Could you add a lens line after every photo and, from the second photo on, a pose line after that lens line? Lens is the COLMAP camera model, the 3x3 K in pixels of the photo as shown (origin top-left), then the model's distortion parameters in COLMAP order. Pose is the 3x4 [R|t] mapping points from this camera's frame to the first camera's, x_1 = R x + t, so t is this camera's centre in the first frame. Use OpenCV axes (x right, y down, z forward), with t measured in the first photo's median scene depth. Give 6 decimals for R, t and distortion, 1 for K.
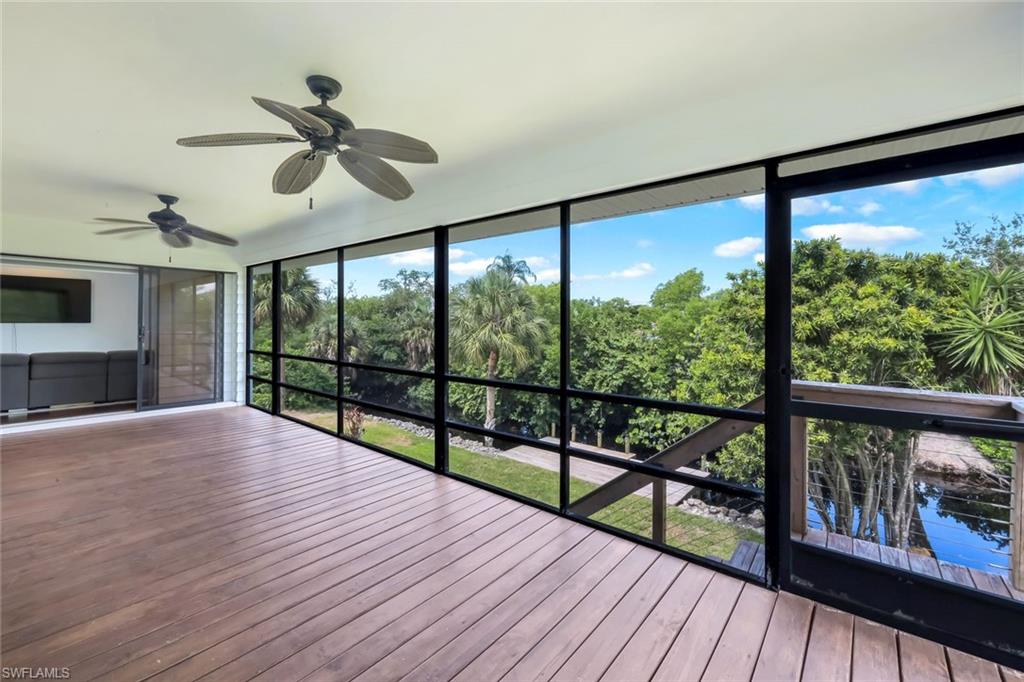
lens RADIAL K [[436.4, 0, 507.0], [0, 436.4, 325.7], [0, 0, 1]] dist [-0.001049, -0.000048]
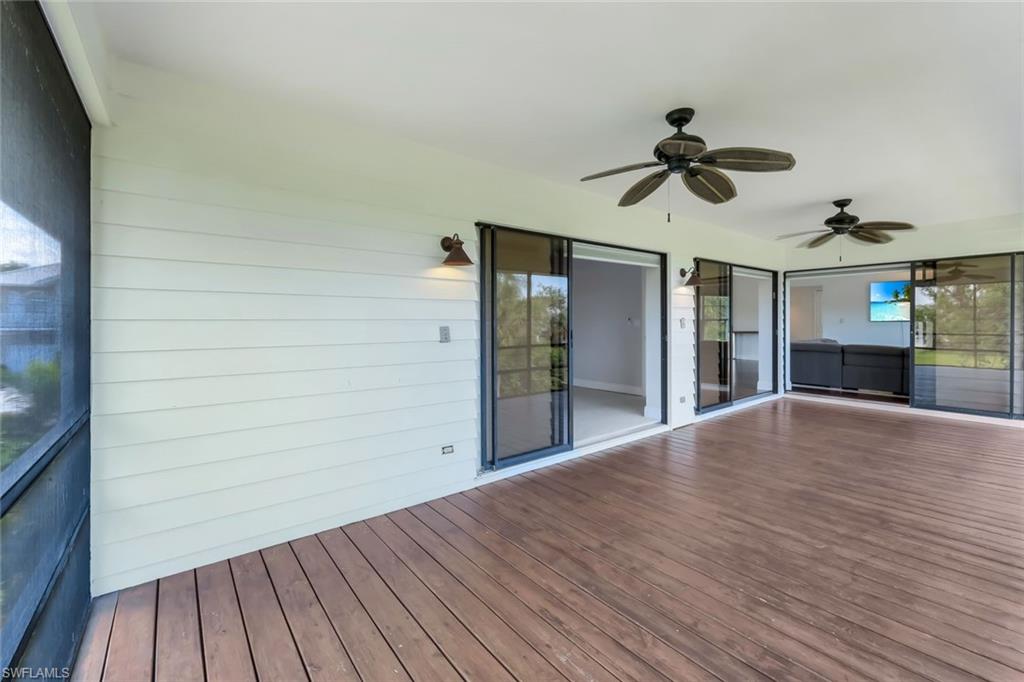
lens RADIAL K [[436.4, 0, 507.0], [0, 436.4, 325.7], [0, 0, 1]] dist [-0.001049, -0.000048]
pose [[-0.221156, 0.002585, -0.975235, 0.404369], [-0.009646, 0.999942, 0.004838, 0.015498], [0.975191, 0.010477, -0.221118, 0.371758]]
